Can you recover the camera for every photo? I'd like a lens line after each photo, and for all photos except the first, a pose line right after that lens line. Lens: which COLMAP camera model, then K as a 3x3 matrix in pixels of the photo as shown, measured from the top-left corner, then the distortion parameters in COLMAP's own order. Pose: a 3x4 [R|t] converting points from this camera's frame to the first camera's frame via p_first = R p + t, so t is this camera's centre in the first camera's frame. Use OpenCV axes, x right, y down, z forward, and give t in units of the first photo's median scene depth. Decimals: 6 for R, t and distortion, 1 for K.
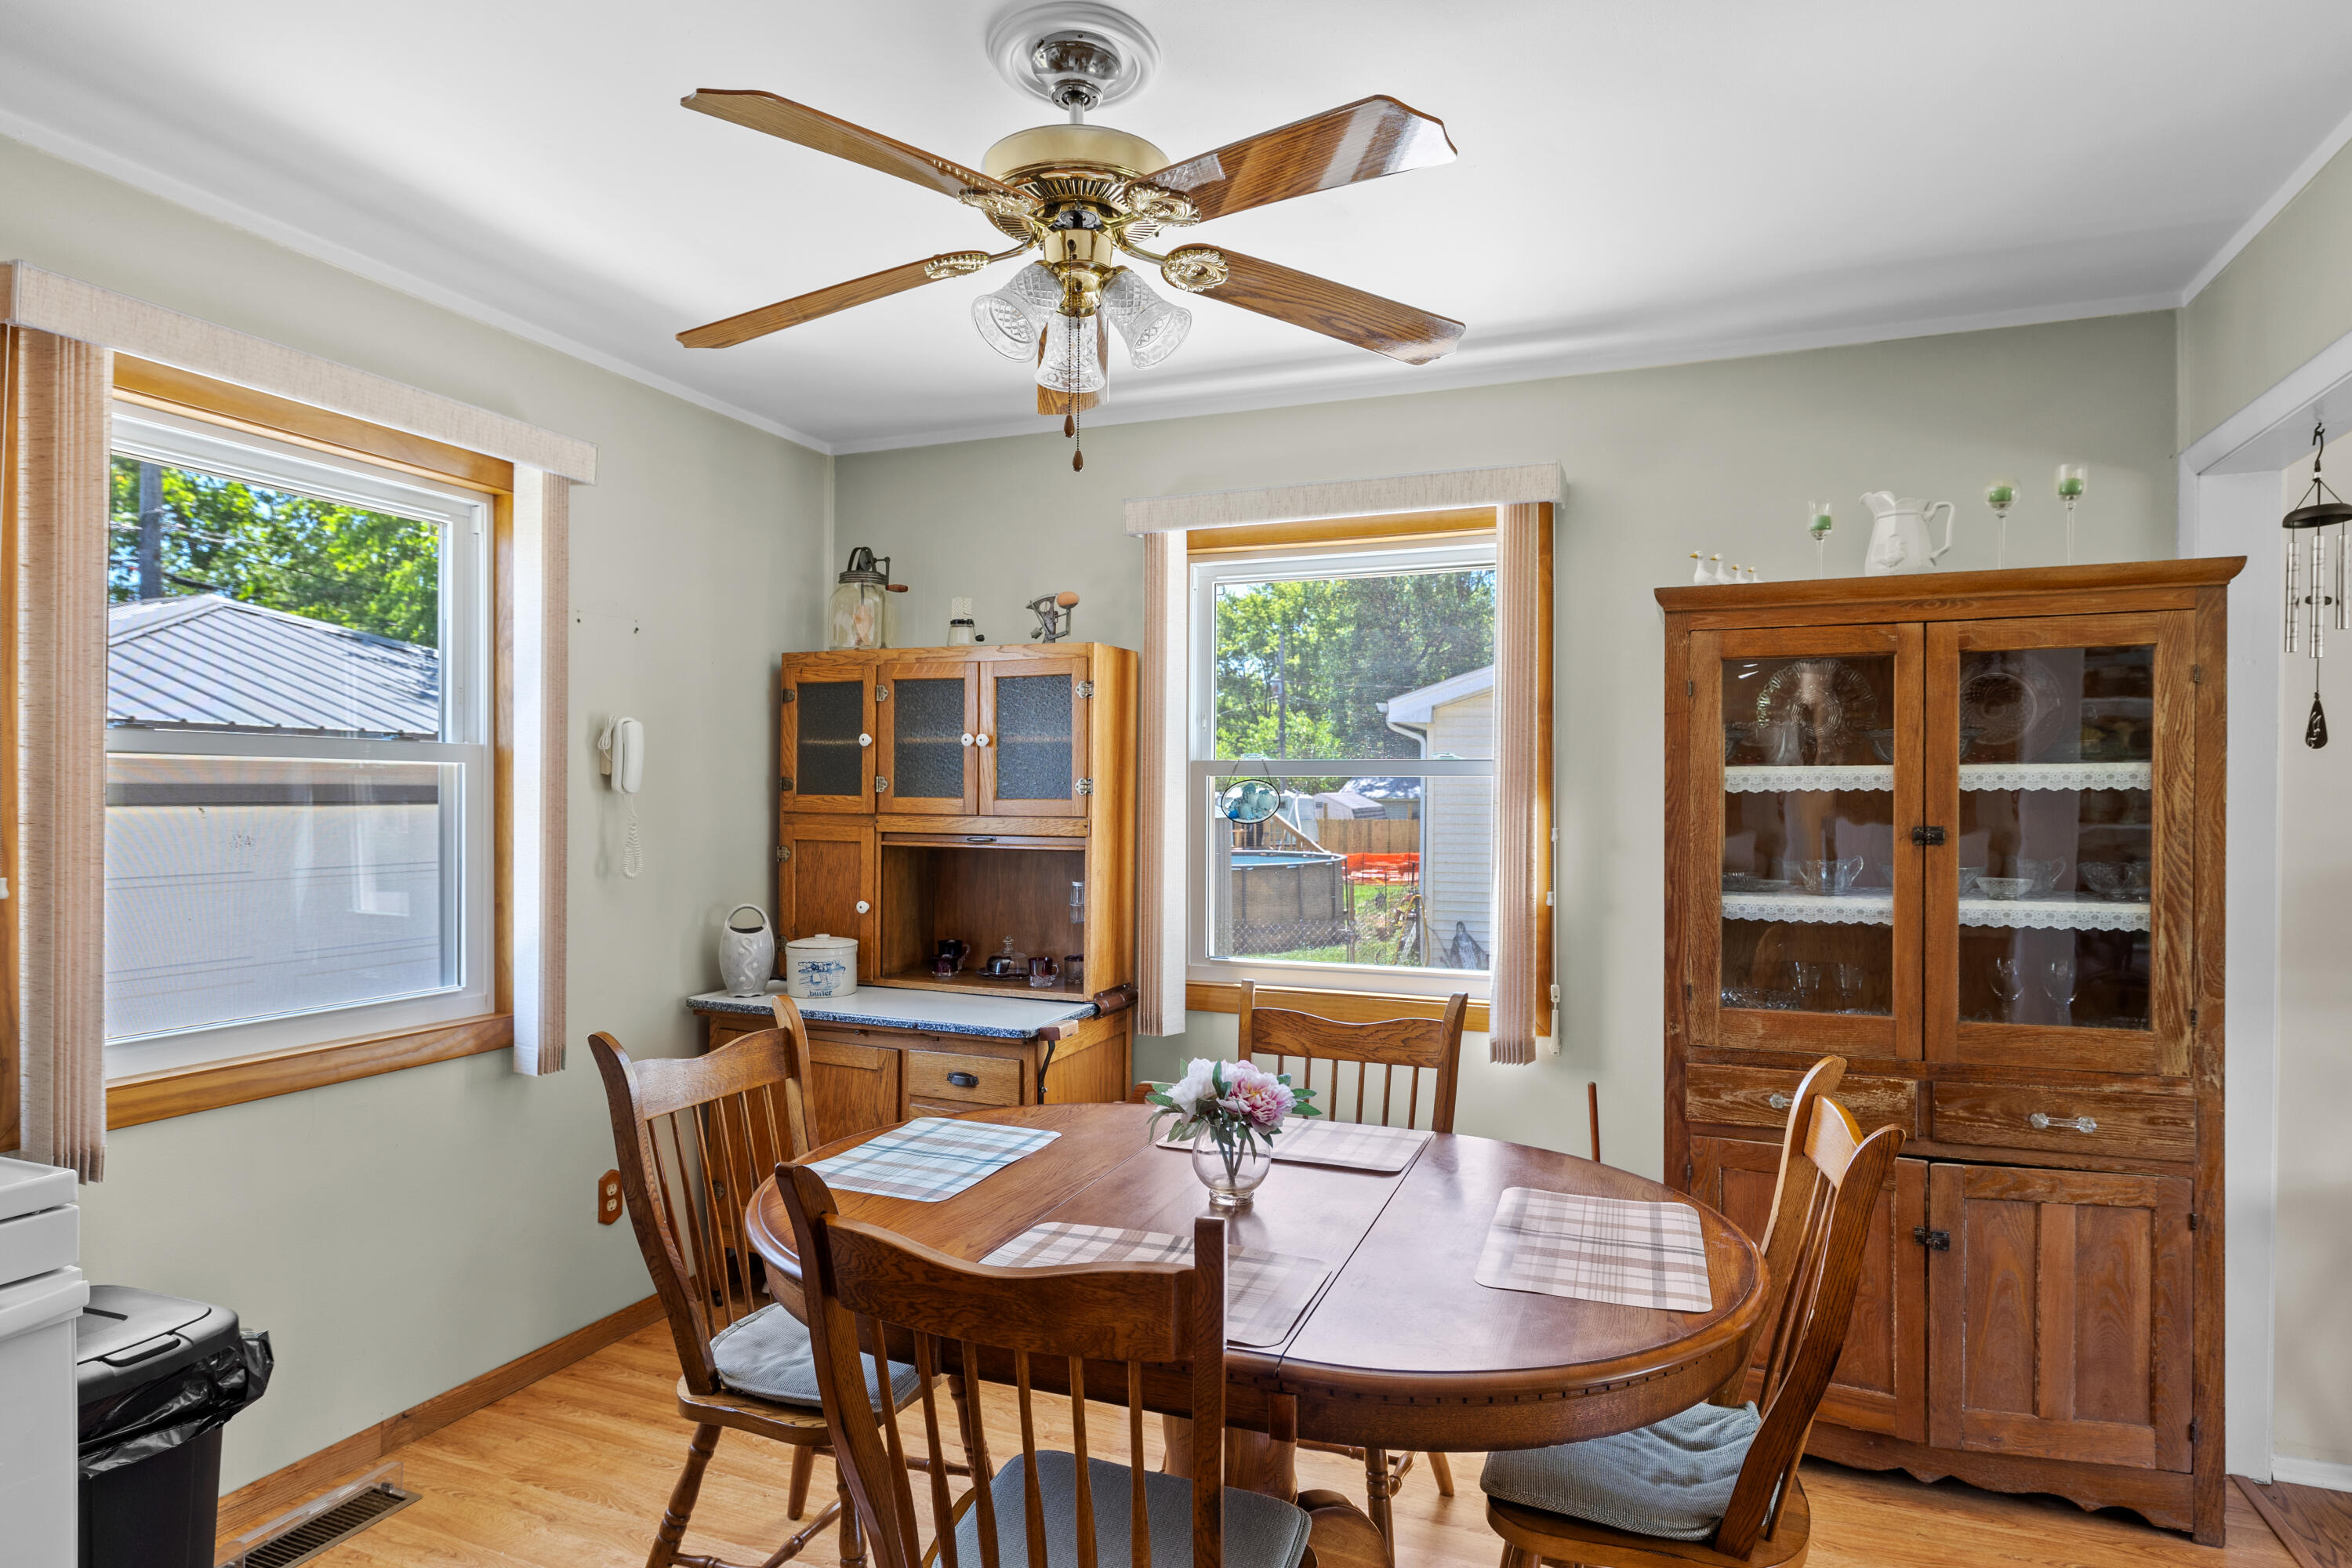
lens RADIAL K [[1316.4, 0, 1179.0], [0, 1316.4, 791.7], [0, 0, 1]] dist [-0.003508, -0.002241]
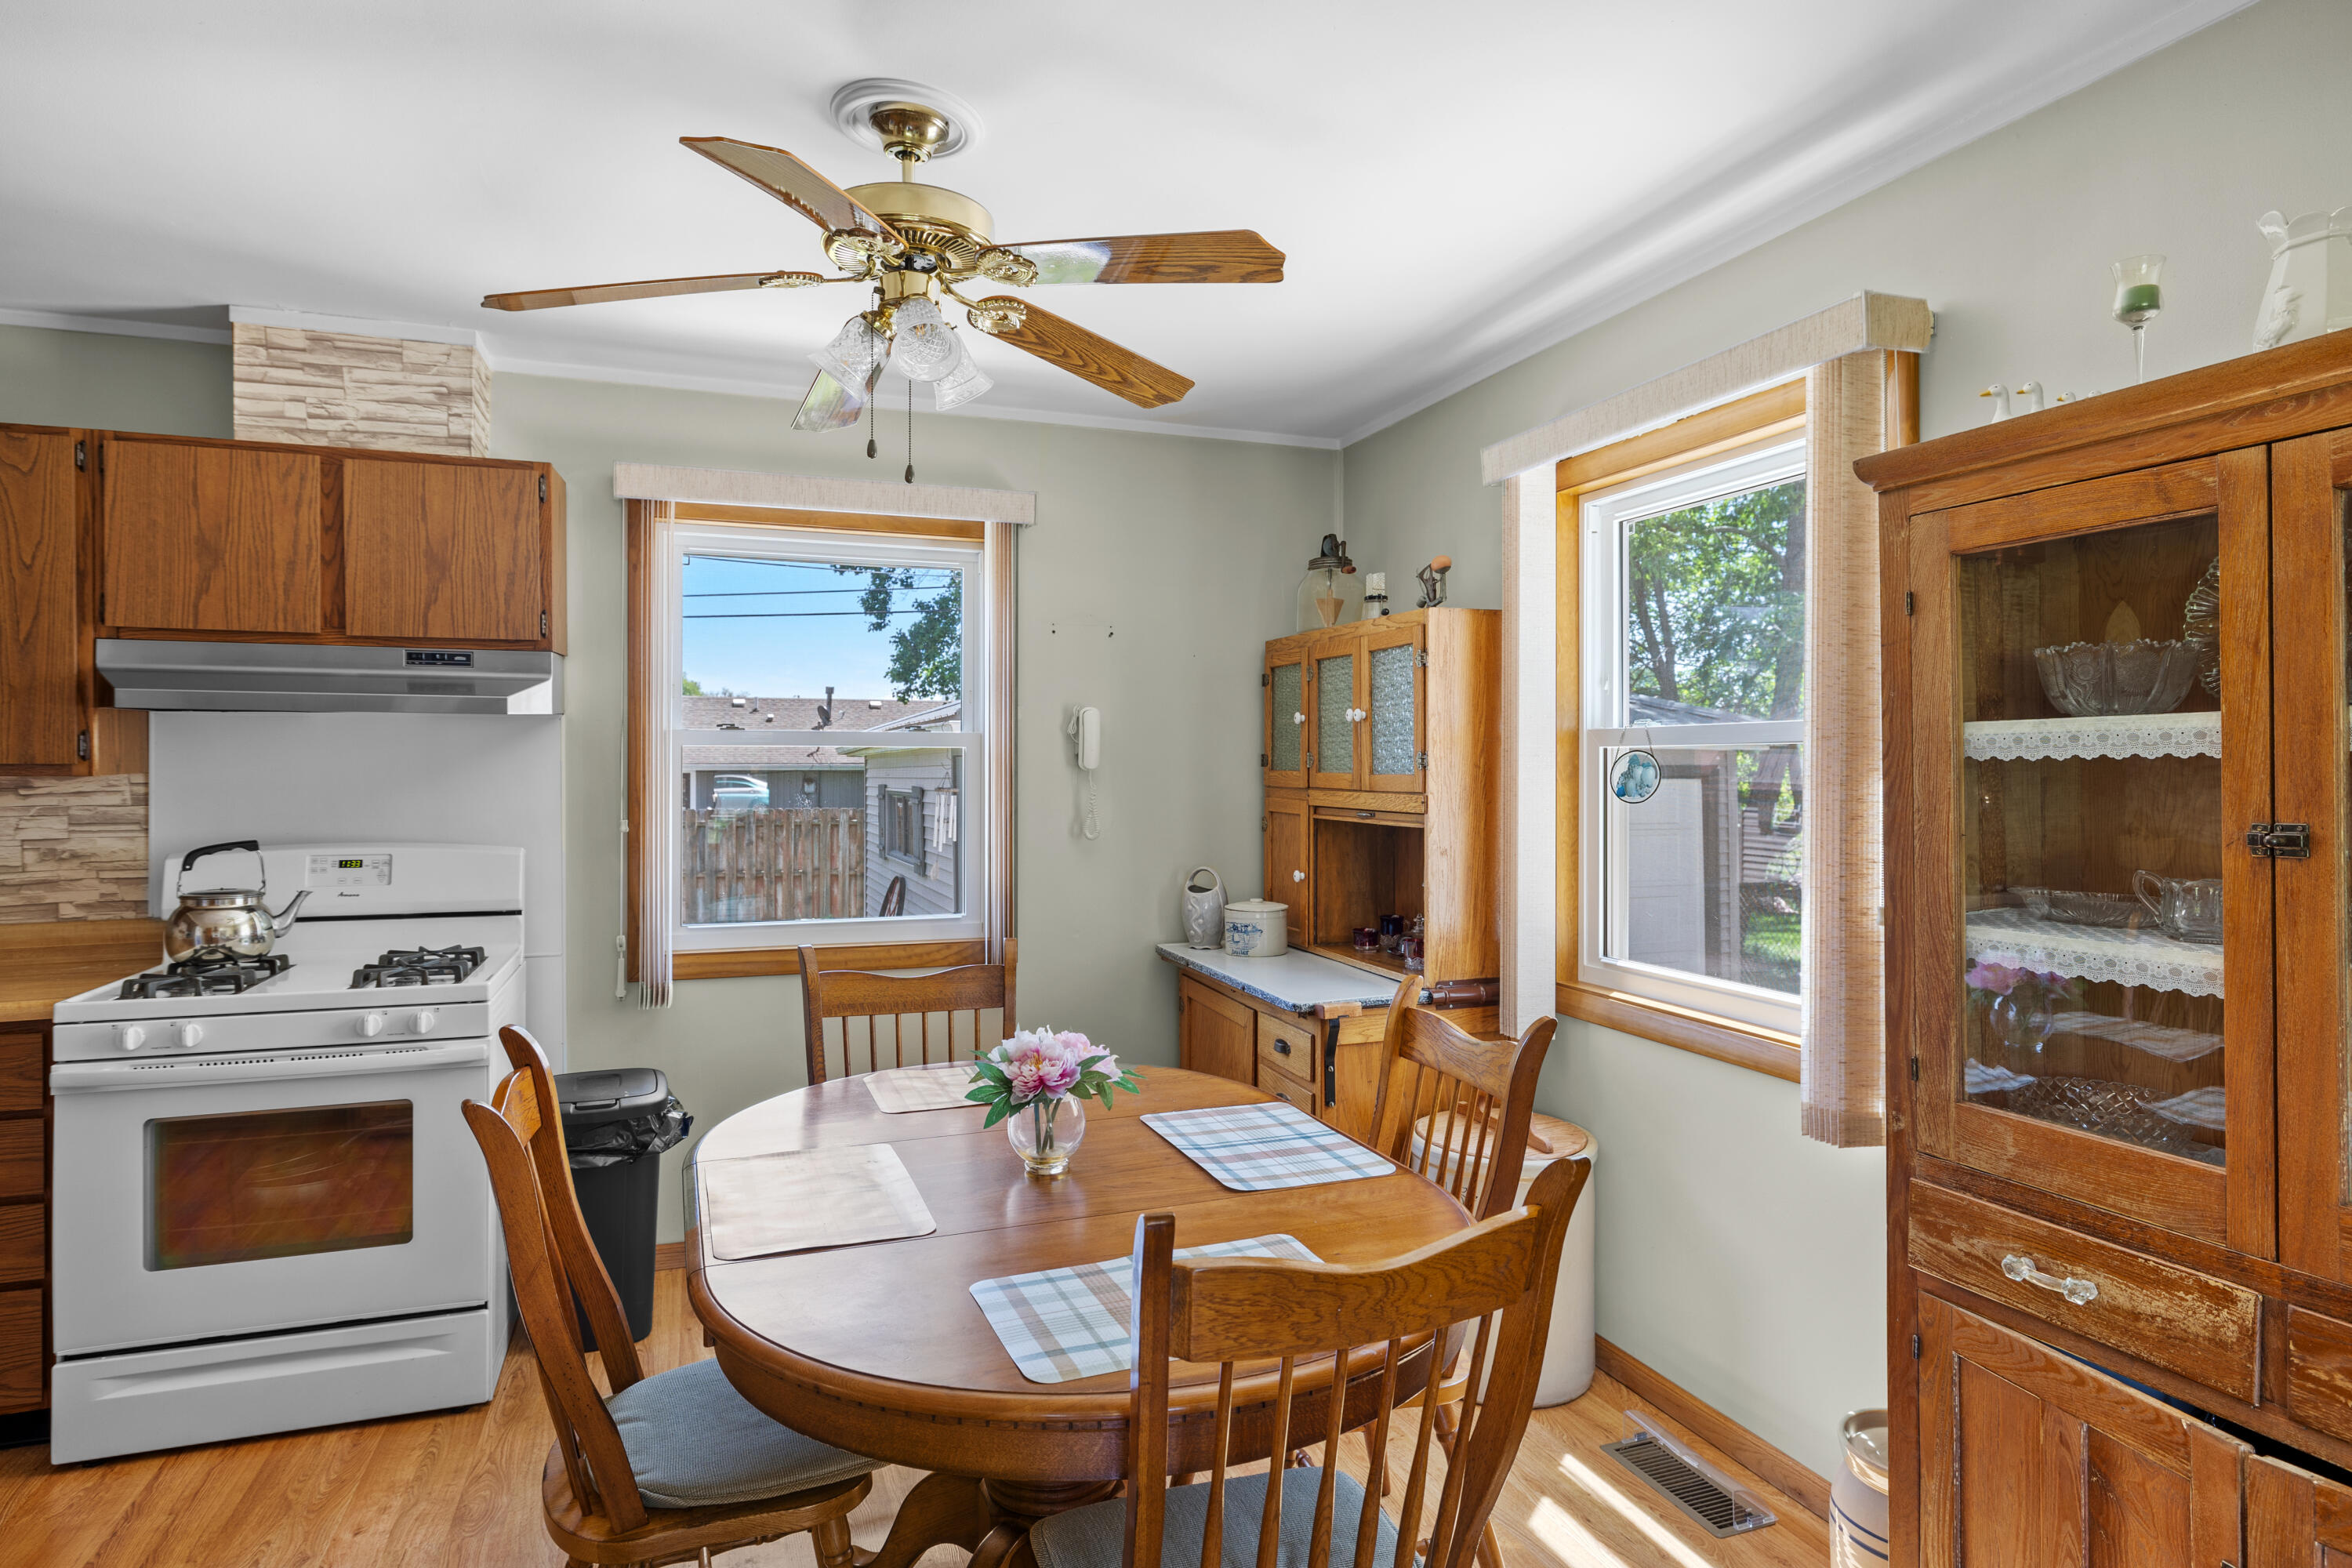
lens RADIAL K [[1306.2, 0, 1173.3], [0, 1306.2, 758.9], [0, 0, 1]] dist [-0.002065, -0.001402]
pose [[0.666857, -0.009037, -0.745131, 0.656801], [0.003494, 0.999953, -0.009001, 0.003208], [0.745177, 0.003399, 0.666858, 0.308262]]
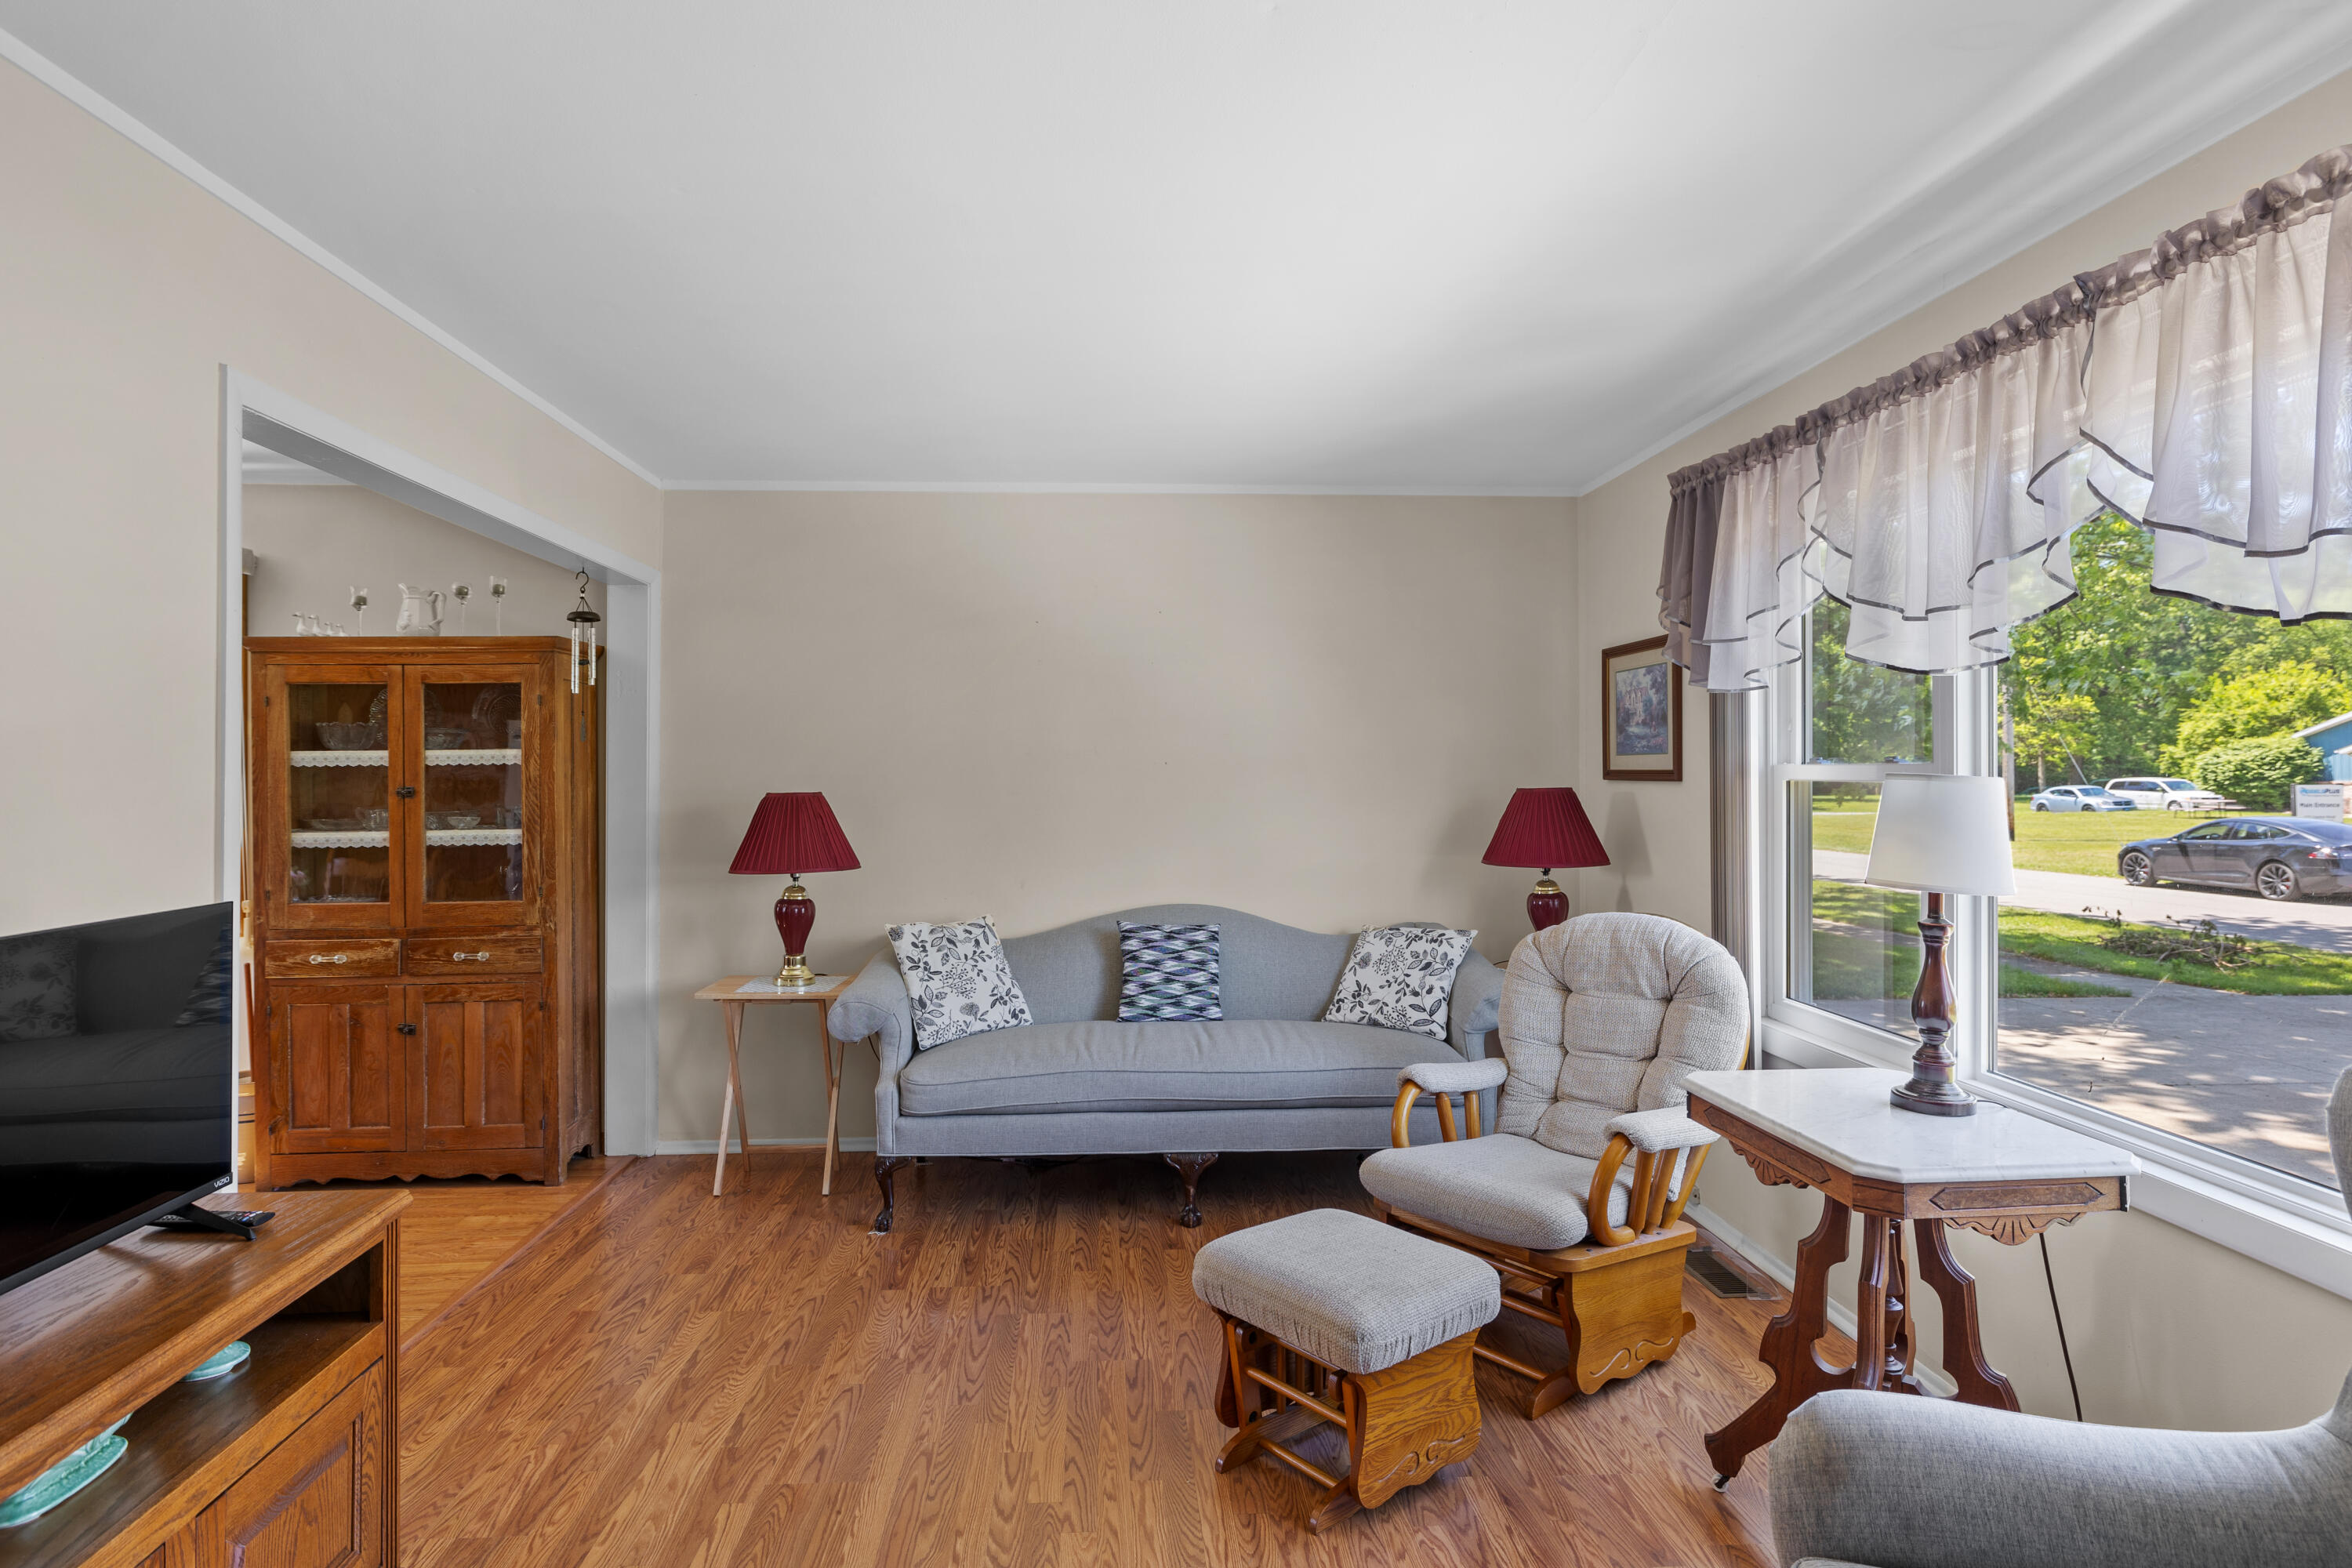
lens RADIAL K [[1283.4, 0, 1169.2], [0, 1283.4, 778.0], [0, 0, 1]] dist [0.003573, 0.000232]
pose [[0.911183, -0.007072, 0.411942, 0.771831], [0.008721, 0.999960, -0.002124, 0.026414], [-0.411910, 0.005528, 0.911208, -0.878769]]
